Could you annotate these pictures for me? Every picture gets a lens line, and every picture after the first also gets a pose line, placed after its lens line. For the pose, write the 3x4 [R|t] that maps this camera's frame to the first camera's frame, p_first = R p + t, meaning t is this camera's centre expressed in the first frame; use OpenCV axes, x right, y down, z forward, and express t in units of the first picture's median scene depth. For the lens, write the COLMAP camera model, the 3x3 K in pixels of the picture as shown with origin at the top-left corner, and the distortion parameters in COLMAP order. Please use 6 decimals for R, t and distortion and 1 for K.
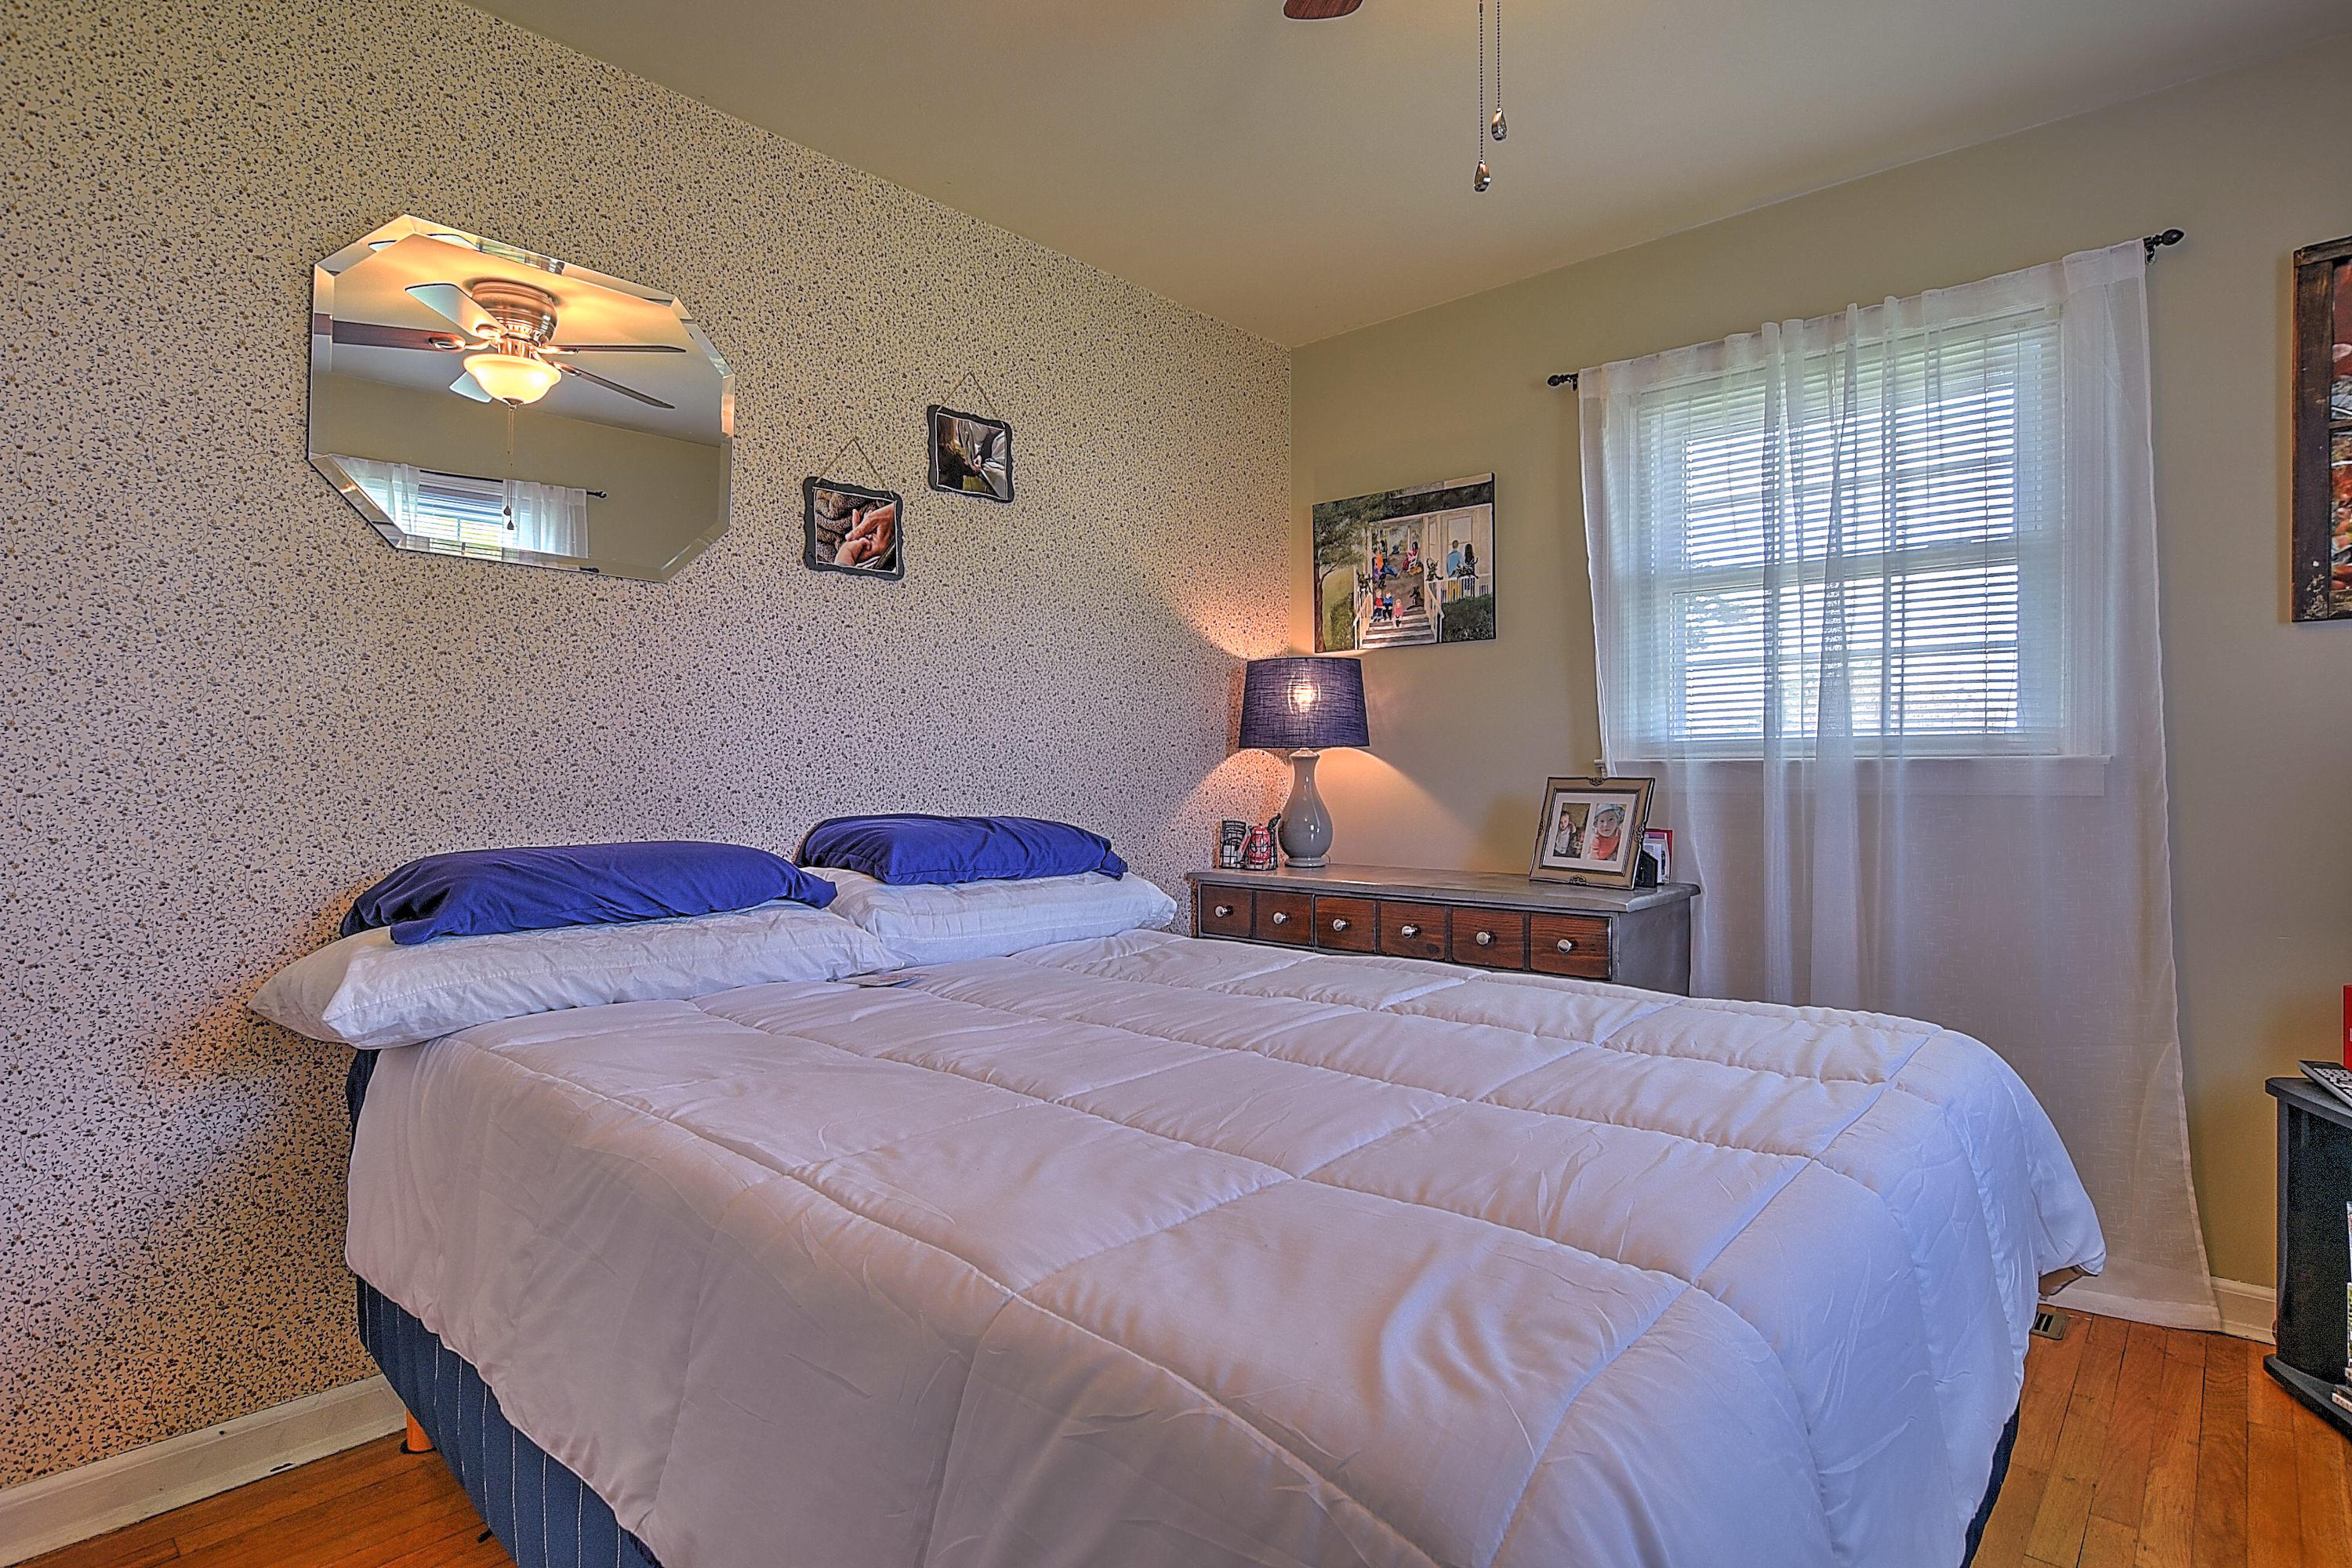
lens RADIAL K [[1208.6, 0, 1176.0], [0, 1208.6, 784.0], [0, 0, 1]] dist [-0.019610, 0.000799]
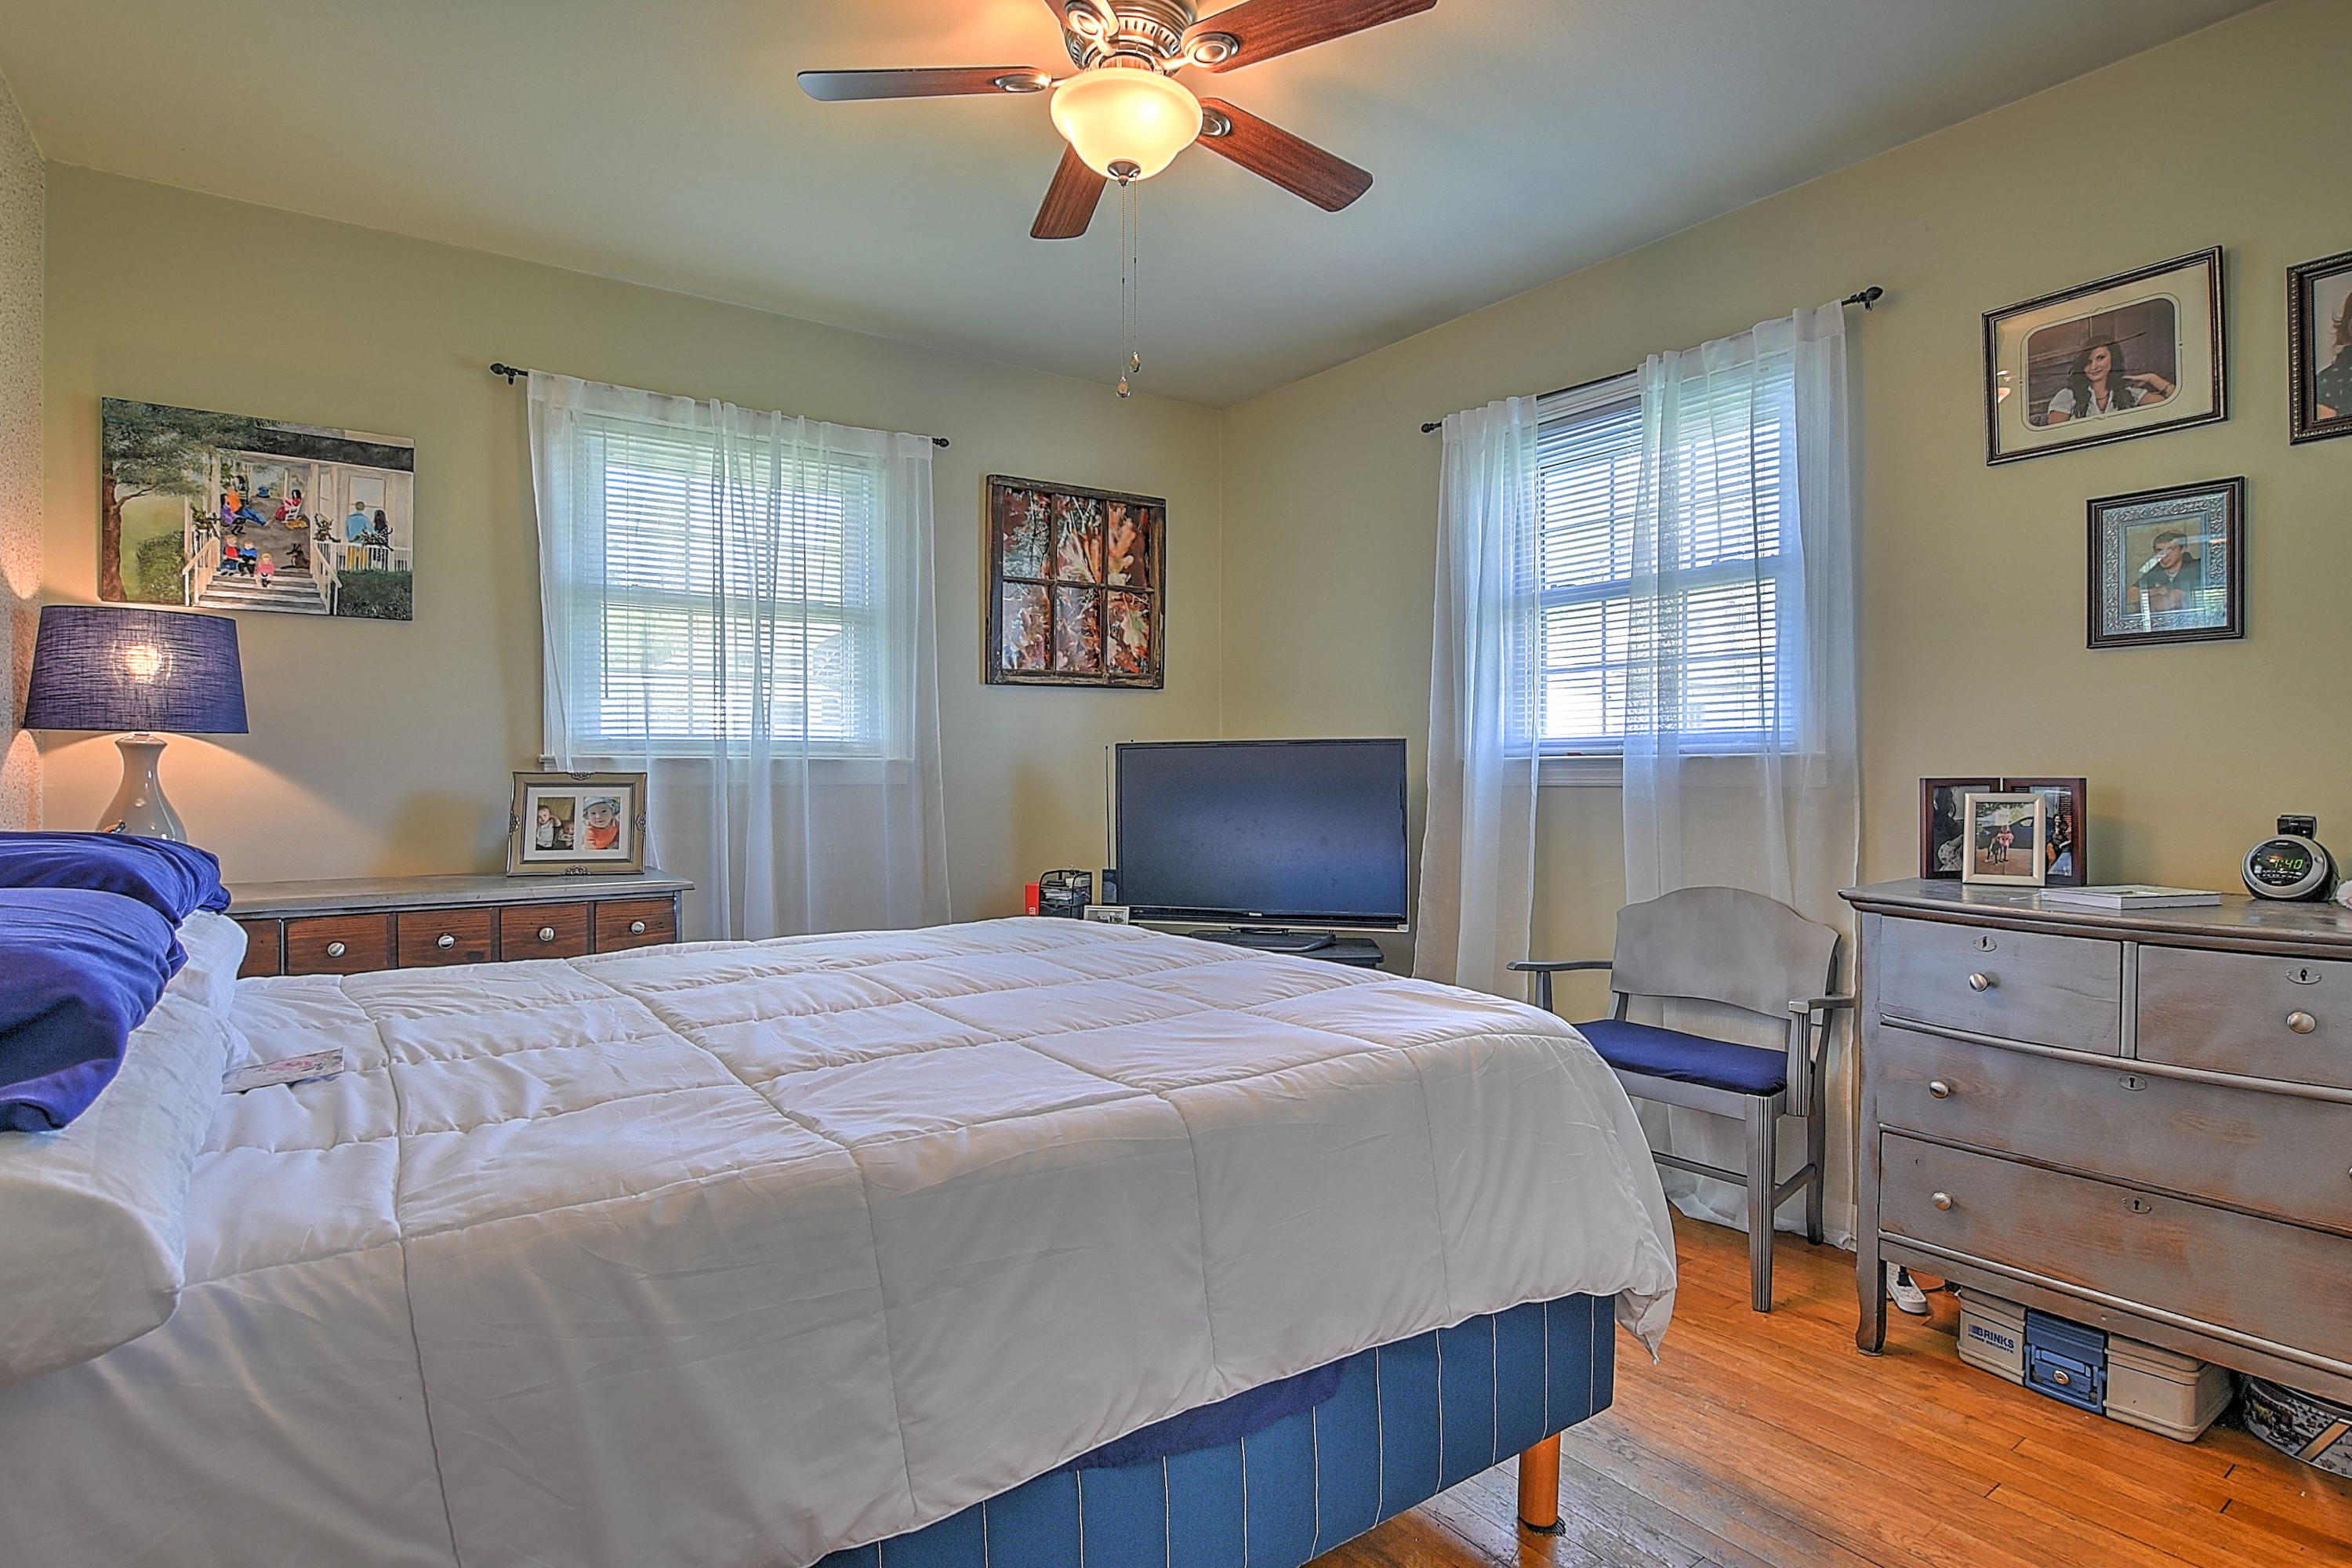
lens RADIAL K [[1222.5, 0, 1151.5], [0, 1222.5, 785.0], [0, 0, 1]] dist [-0.022680, 0.002367]
pose [[0.198784, -0.005066, 0.980030, -0.528829], [0.009693, 0.999948, 0.003203, 0.006520], [-0.979995, 0.008863, 0.198822, 0.271827]]
